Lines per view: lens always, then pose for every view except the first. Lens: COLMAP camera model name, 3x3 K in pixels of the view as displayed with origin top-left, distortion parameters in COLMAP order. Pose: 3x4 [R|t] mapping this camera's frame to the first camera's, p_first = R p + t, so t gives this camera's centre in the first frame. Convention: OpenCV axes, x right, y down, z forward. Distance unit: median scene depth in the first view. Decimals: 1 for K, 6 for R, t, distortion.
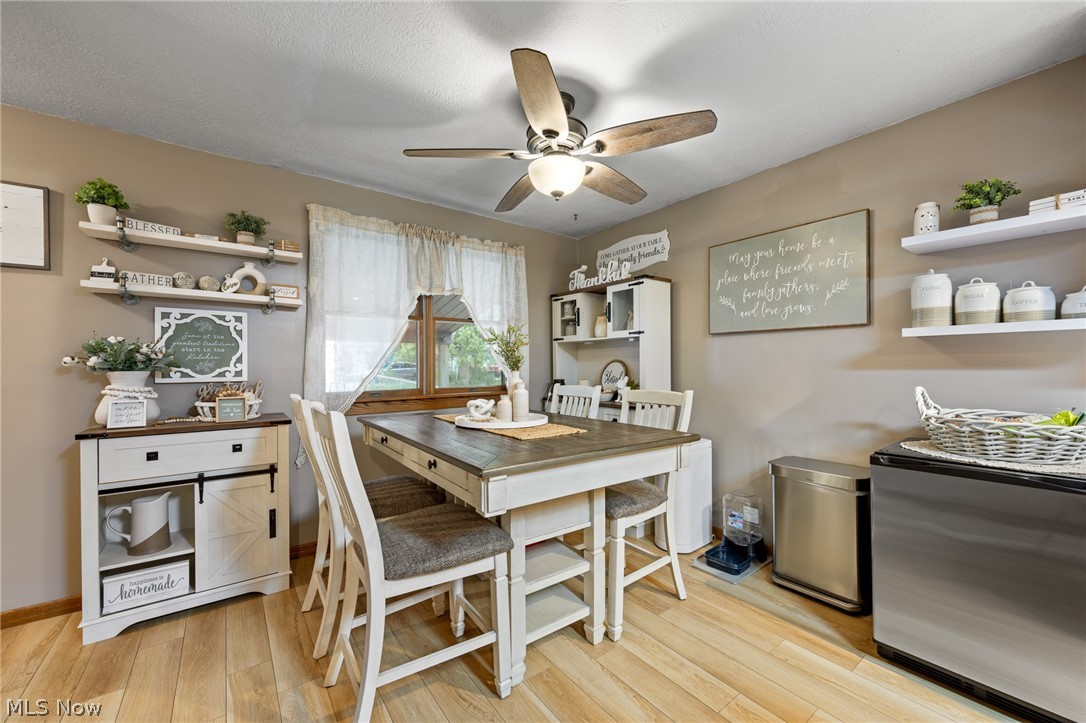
lens RADIAL K [[425.4, 0, 545.3], [0, 425.4, 364.2], [0, 0, 1]] dist [-0.001311, -0.000729]
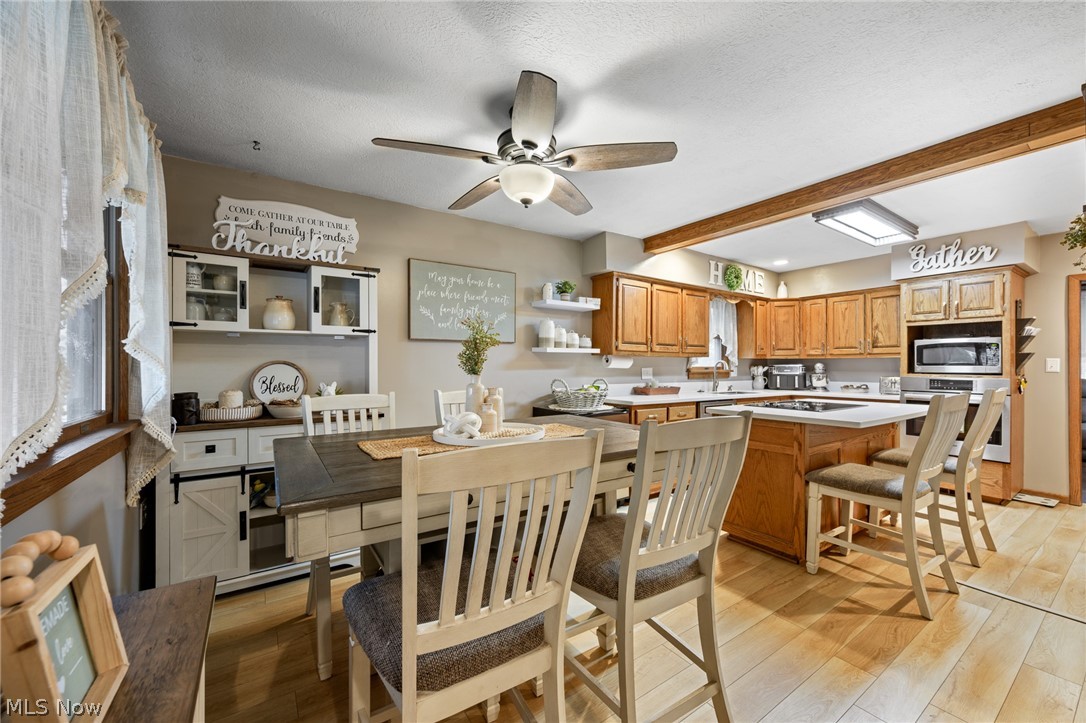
lens RADIAL K [[425.4, 0, 541.6], [0, 425.4, 364.7], [0, 0, 1]] dist [-0.001311, -0.000729]
pose [[0.045420, 0.005481, 0.998953, -0.810923], [0.000107, 0.999985, -0.005491, 0.000345], [-0.998968, 0.000357, 0.045419, 0.748802]]
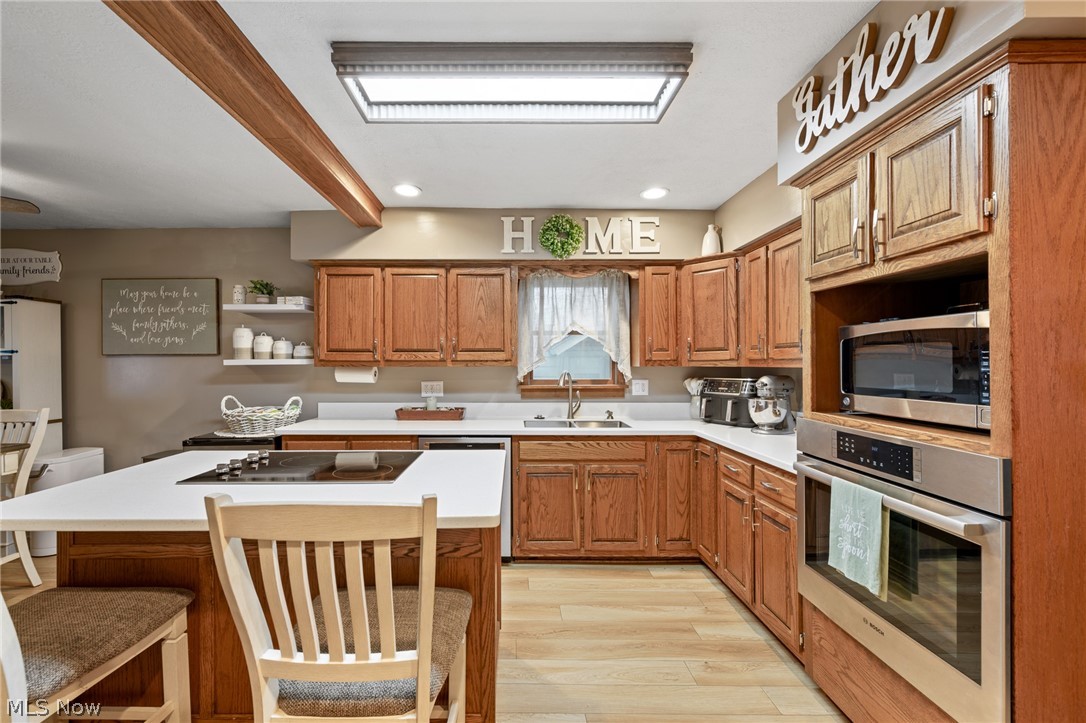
lens RADIAL K [[425.4, 0, 521.7], [0, 425.4, 362.5], [0, 0, 1]] dist [-0.001311, -0.000729]
pose [[0.596495, -0.003932, 0.802607, 0.172426], [0.003436, 0.999991, 0.002345, -0.059371], [-0.802609, 0.001359, 0.596504, -0.707654]]
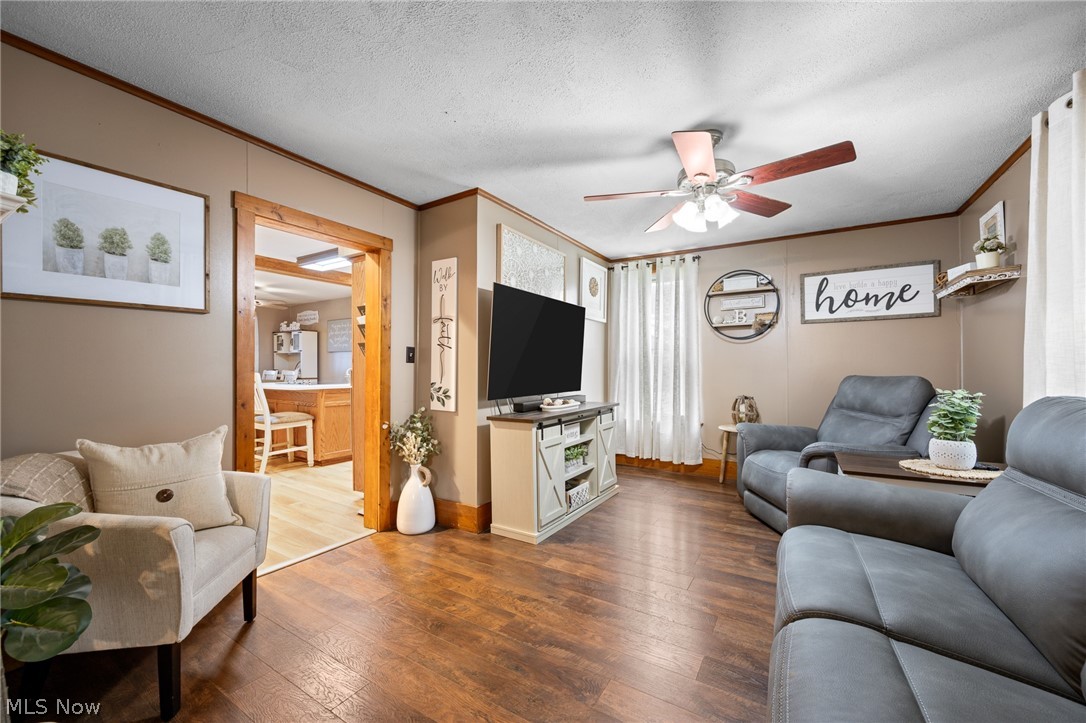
lens RADIAL K [[425.4, 0, 543.1], [0, 425.4, 366.5], [0, 0, 1]] dist [-0.001311, -0.000729]
pose [[0.935439, 0.006199, 0.353434, 0.874407], [-0.005147, 0.999979, -0.003915, 0.032421], [-0.353451, 0.001843, 0.935451, -2.521420]]
